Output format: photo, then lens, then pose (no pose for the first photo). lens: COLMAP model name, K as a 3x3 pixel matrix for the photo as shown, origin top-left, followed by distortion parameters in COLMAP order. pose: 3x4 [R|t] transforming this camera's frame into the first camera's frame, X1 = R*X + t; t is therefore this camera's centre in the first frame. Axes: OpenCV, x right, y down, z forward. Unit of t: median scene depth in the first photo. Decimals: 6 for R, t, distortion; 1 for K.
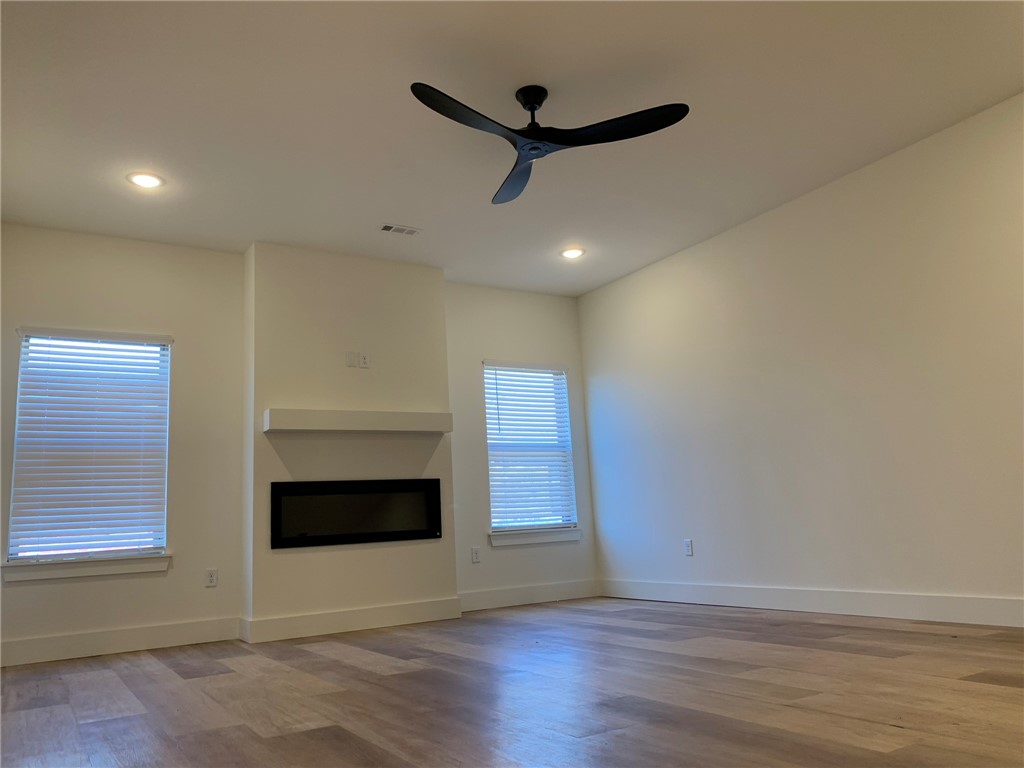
lens RADIAL K [[775.9, 0, 511.2], [0, 775.9, 389.0], [0, 0, 1]] dist [0.013287, -0.034150]
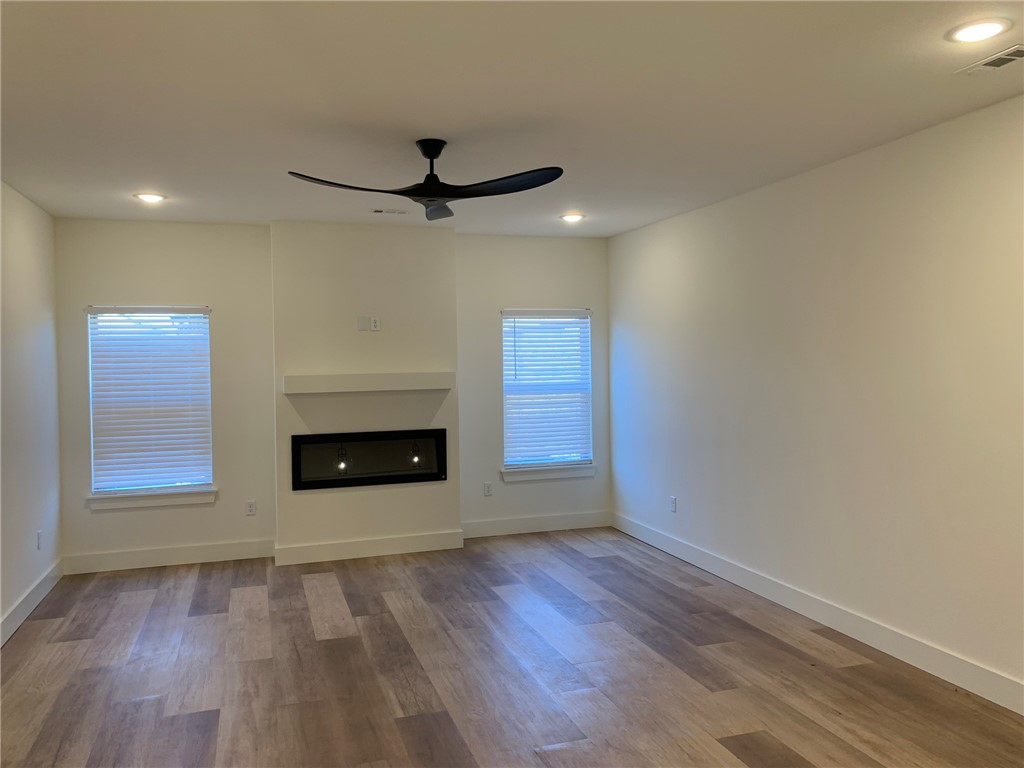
lens RADIAL K [[775.9, 0, 511.3], [0, 775.9, 379.1], [0, 0, 1]] dist [0.013287, -0.034150]
pose [[0.972484, 0.048134, -0.227941, 0.253147], [0.000462, 0.978023, 0.208496, -0.188579], [0.232967, -0.202864, 0.951090, -0.025020]]
